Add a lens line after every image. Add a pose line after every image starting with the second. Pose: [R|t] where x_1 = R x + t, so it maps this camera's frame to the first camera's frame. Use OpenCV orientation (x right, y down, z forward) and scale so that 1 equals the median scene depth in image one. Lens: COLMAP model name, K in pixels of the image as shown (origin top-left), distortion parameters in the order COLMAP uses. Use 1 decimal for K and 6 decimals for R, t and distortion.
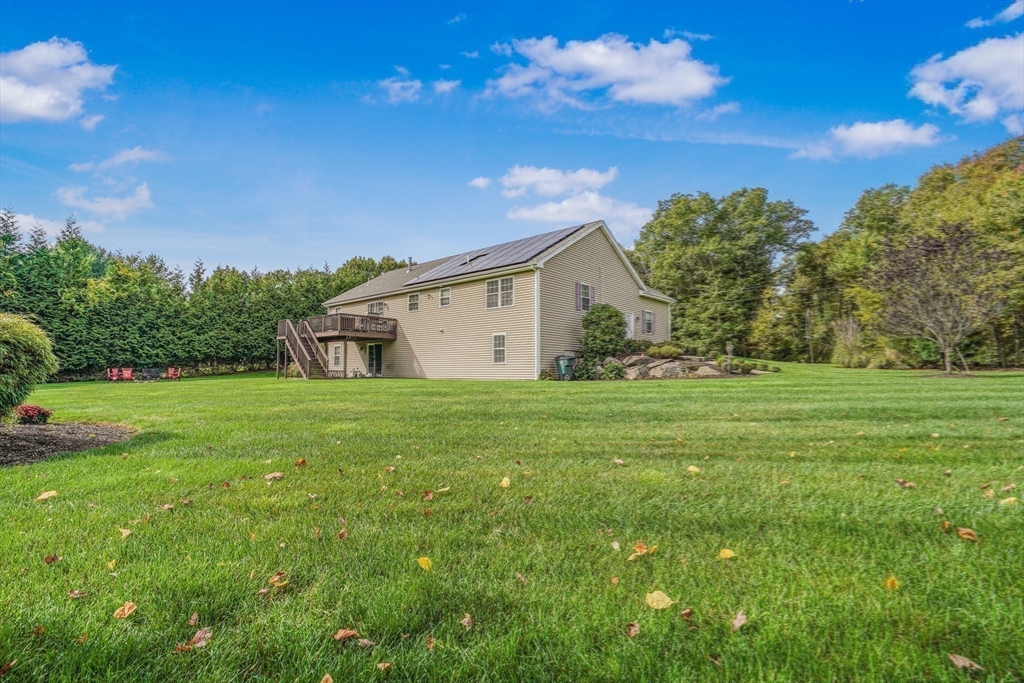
lens RADIAL K [[483.7, 0, 517.5], [0, 483.7, 342.4], [0, 0, 1]] dist [0.000540, 0.000333]
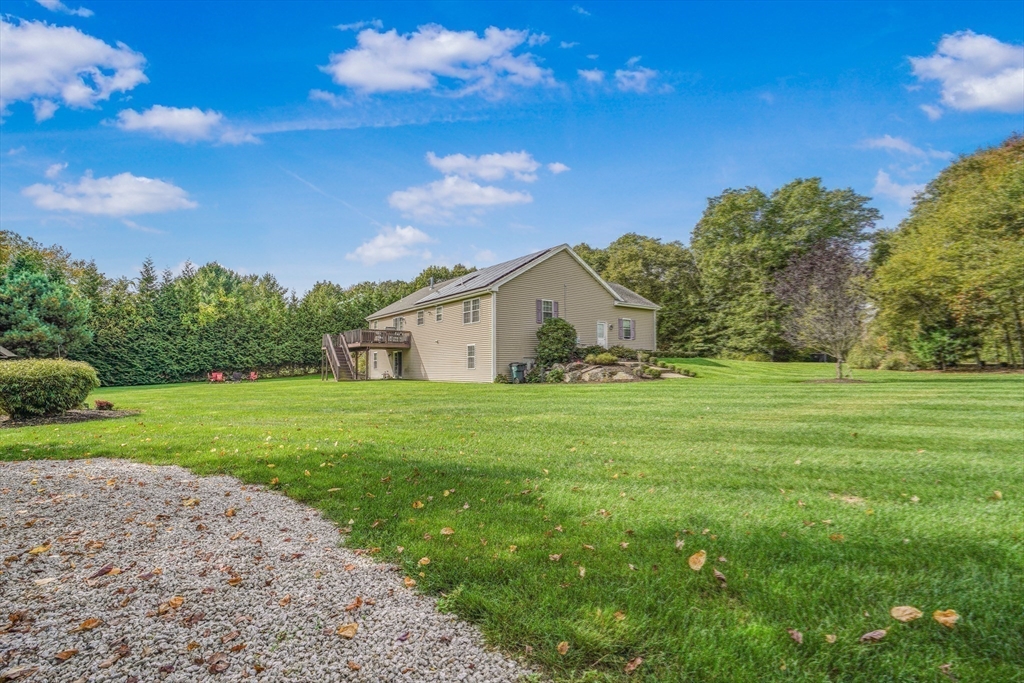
lens RADIAL K [[483.7, 0, 506.6], [0, 483.7, 338.5], [0, 0, 1]] dist [0.000540, 0.000333]
pose [[0.977356, -0.017444, -0.210880, 0.232727], [0.016923, 0.999848, -0.004274, -0.020041], [0.210923, 0.000608, 0.977503, -0.135225]]
